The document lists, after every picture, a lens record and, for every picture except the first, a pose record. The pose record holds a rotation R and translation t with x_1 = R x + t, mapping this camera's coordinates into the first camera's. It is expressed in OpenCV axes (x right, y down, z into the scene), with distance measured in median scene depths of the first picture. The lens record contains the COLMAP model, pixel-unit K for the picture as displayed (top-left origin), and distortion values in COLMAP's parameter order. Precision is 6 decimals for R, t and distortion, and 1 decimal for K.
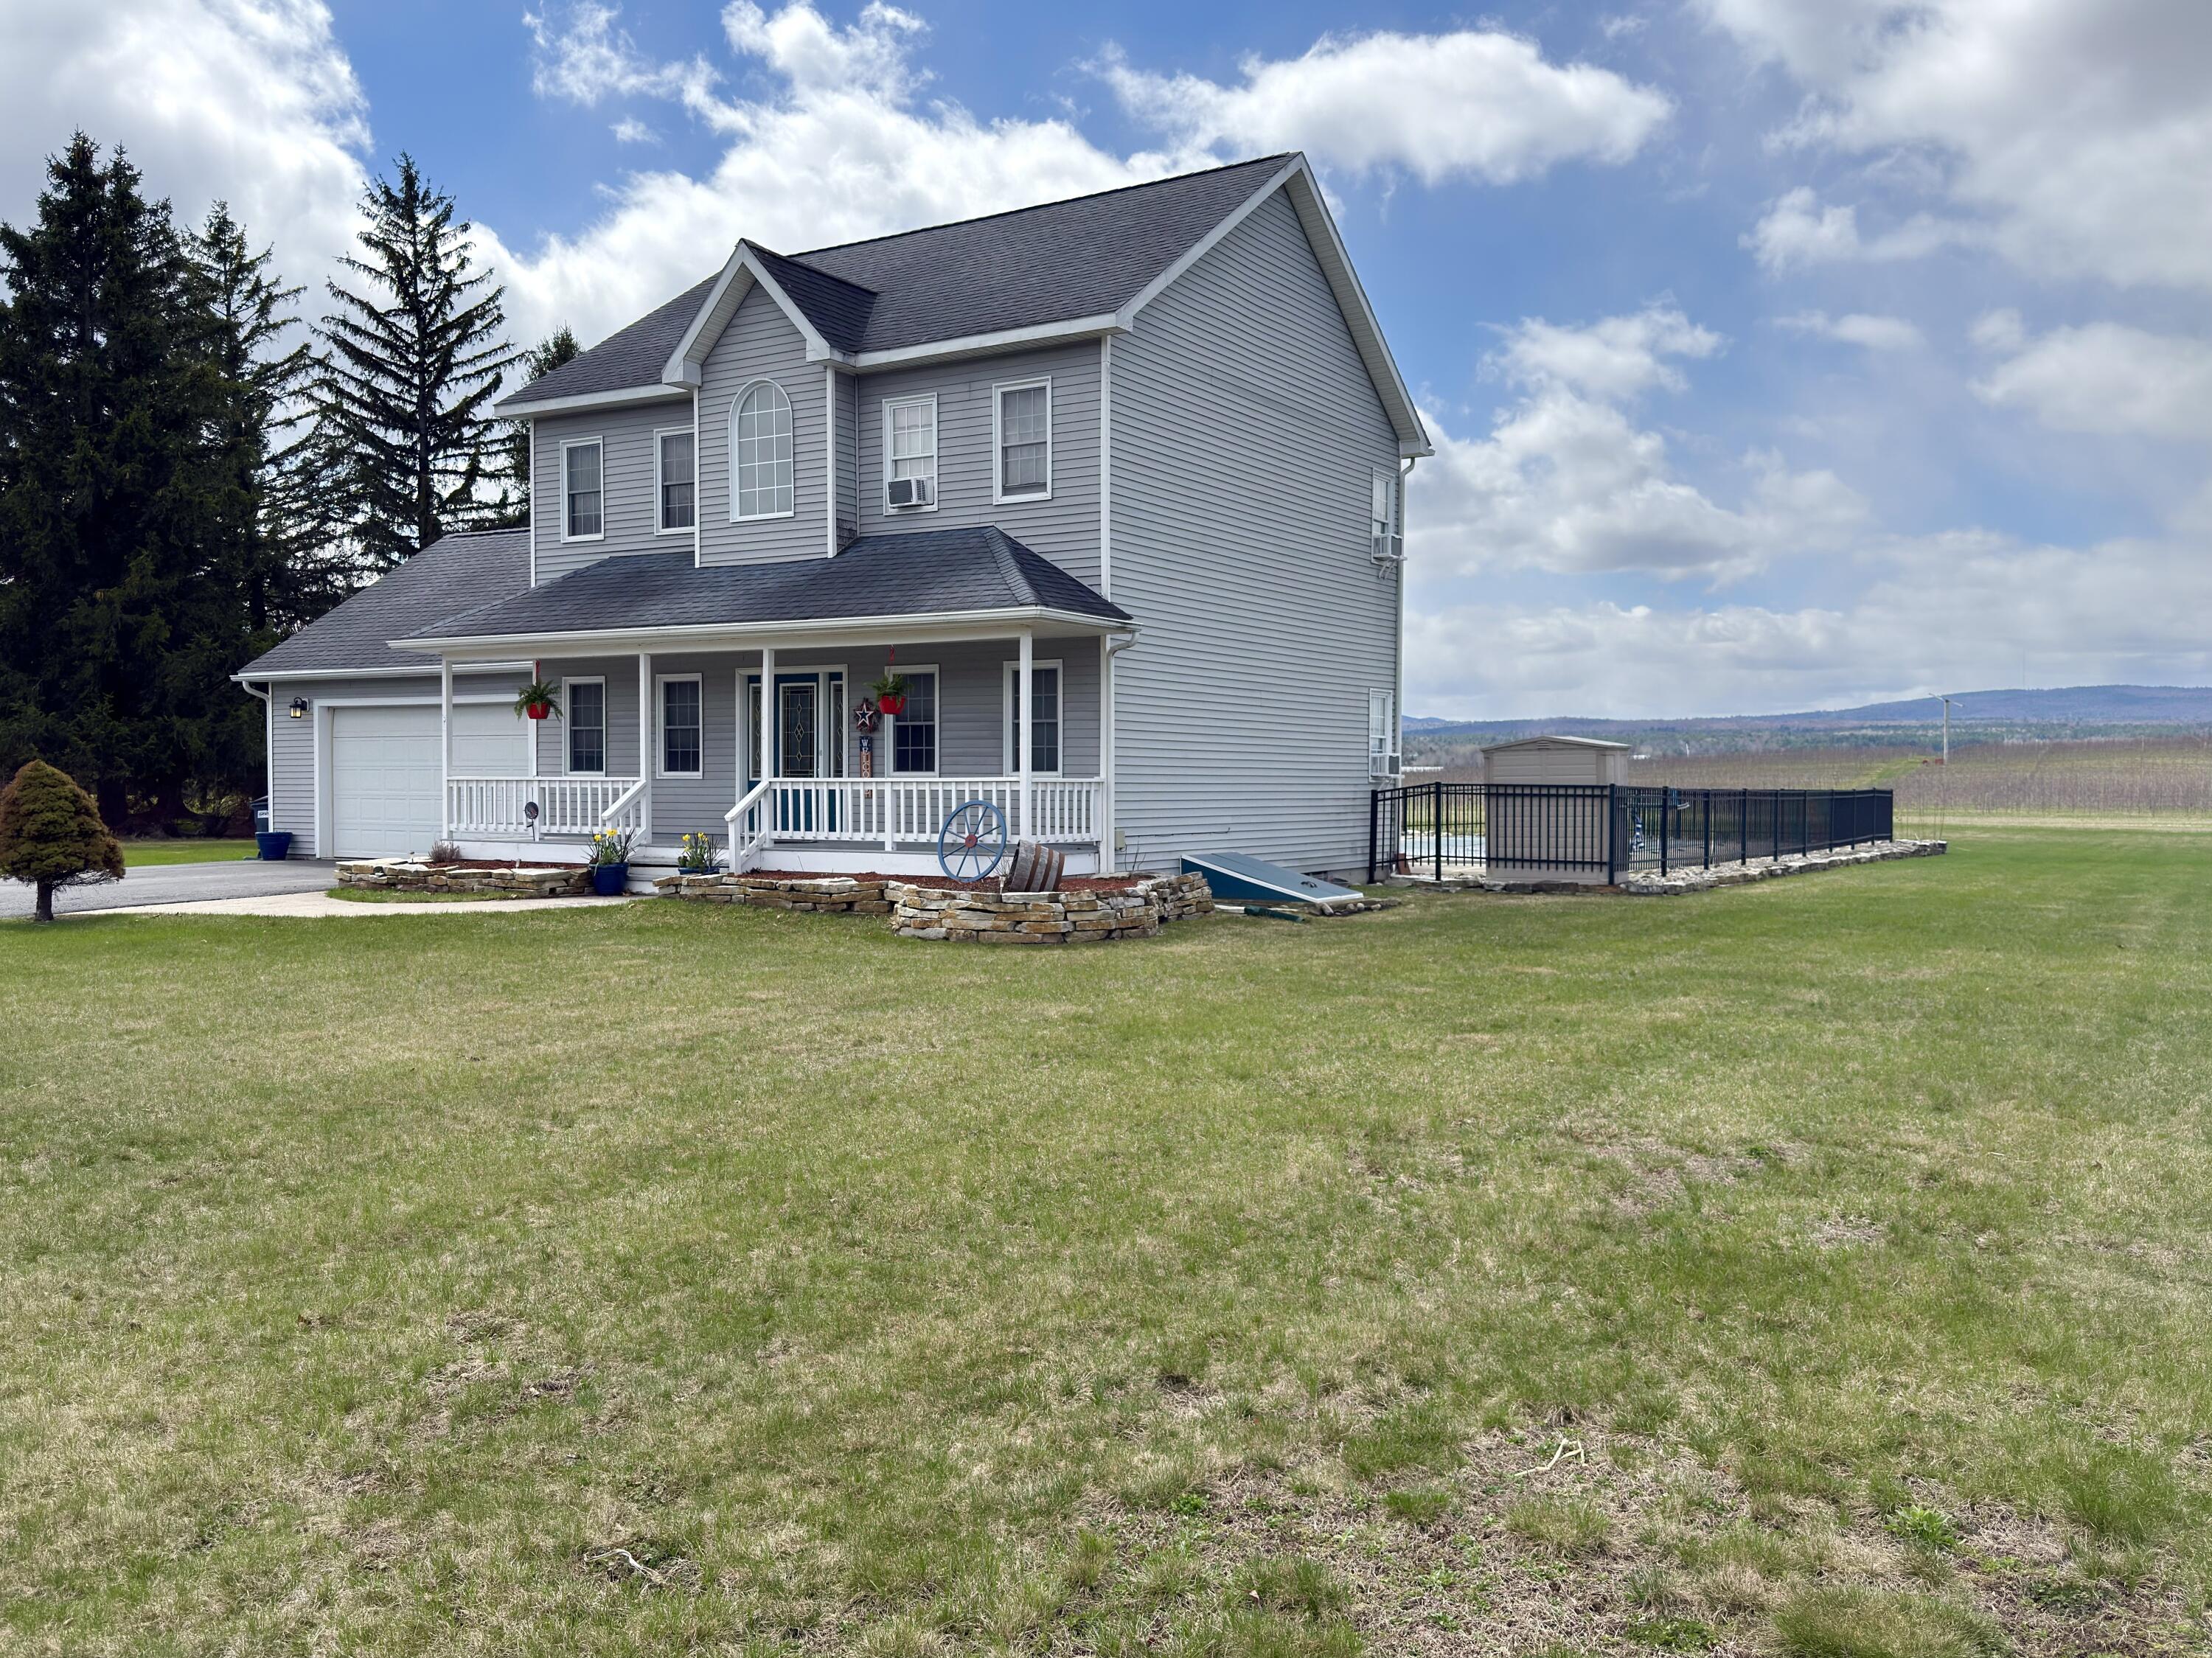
lens RADIAL K [[1853.1, 0, 1098.8], [0, 1853.1, 834.0], [0, 0, 1]] dist [0.010431, -0.014277]
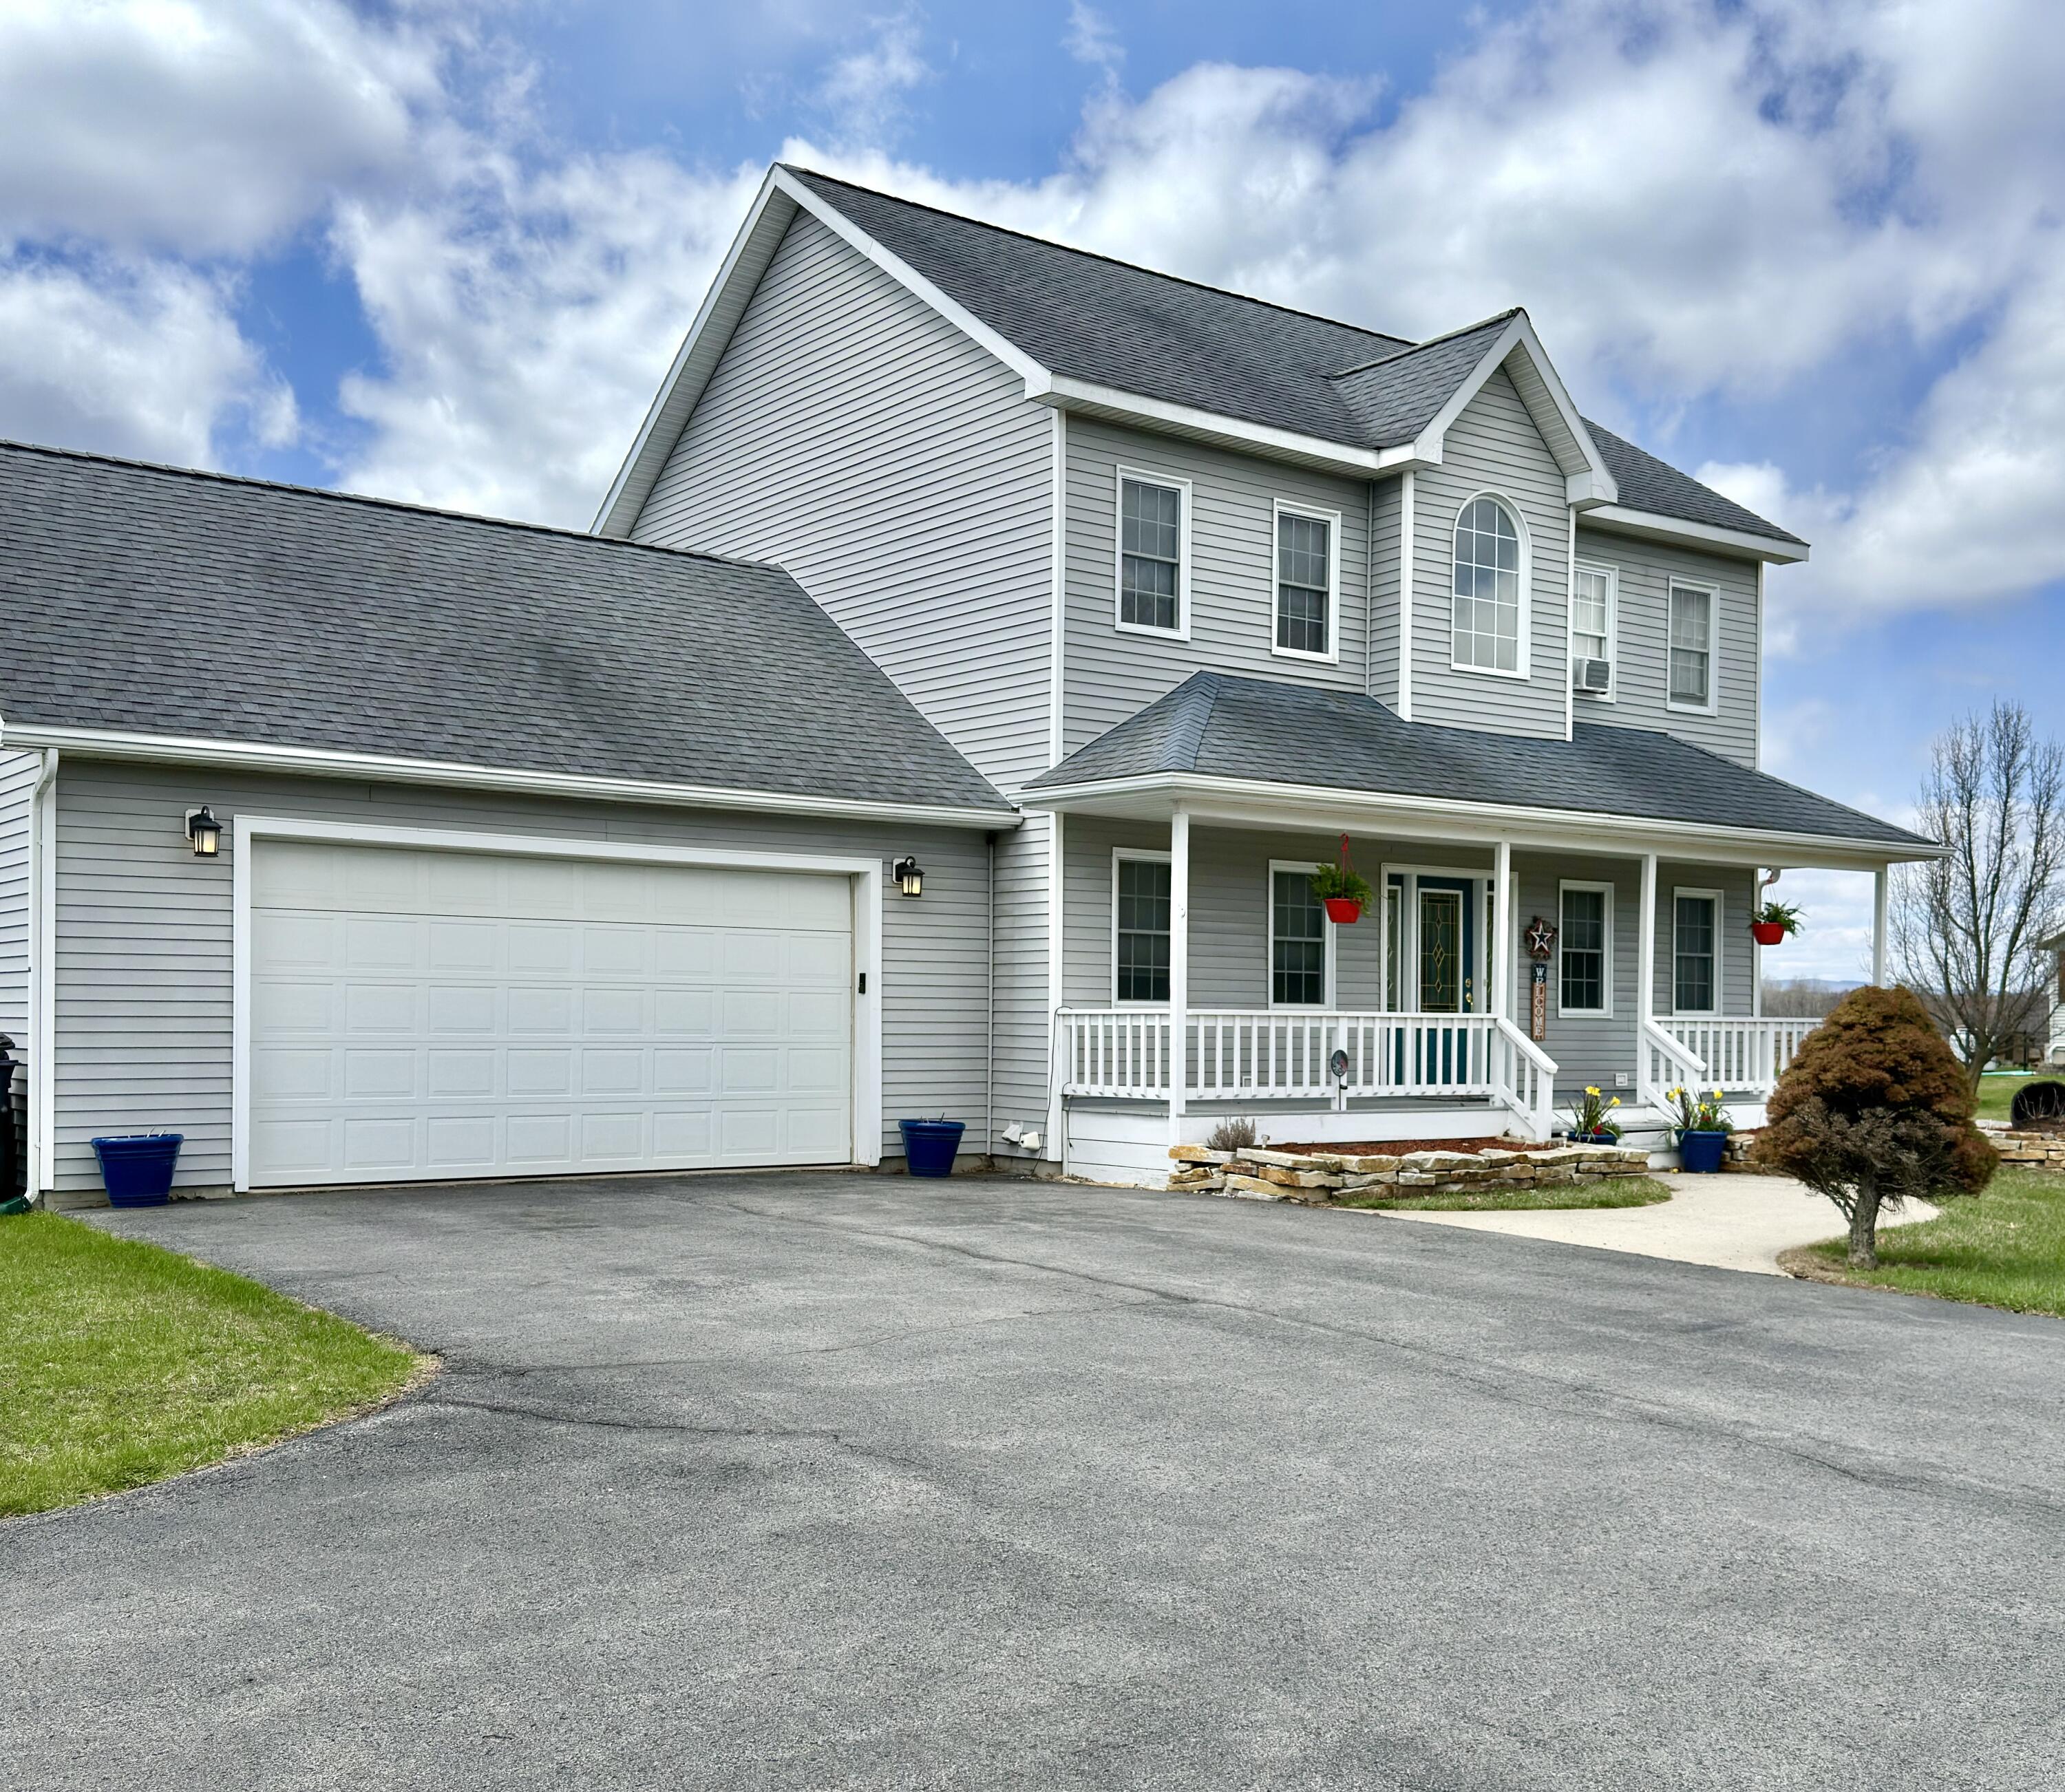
lens RADIAL K [[2191.3, 0, 1078.6], [0, 2191.3, 971.4], [0, 0, 1]] dist [0.030010, 0.000000]
pose [[0.358590, 0.022601, 0.933221, -1.050516], [0.018368, 0.999342, -0.031261, -0.022382], [-0.933314, 0.028351, 0.357939, 0.815538]]
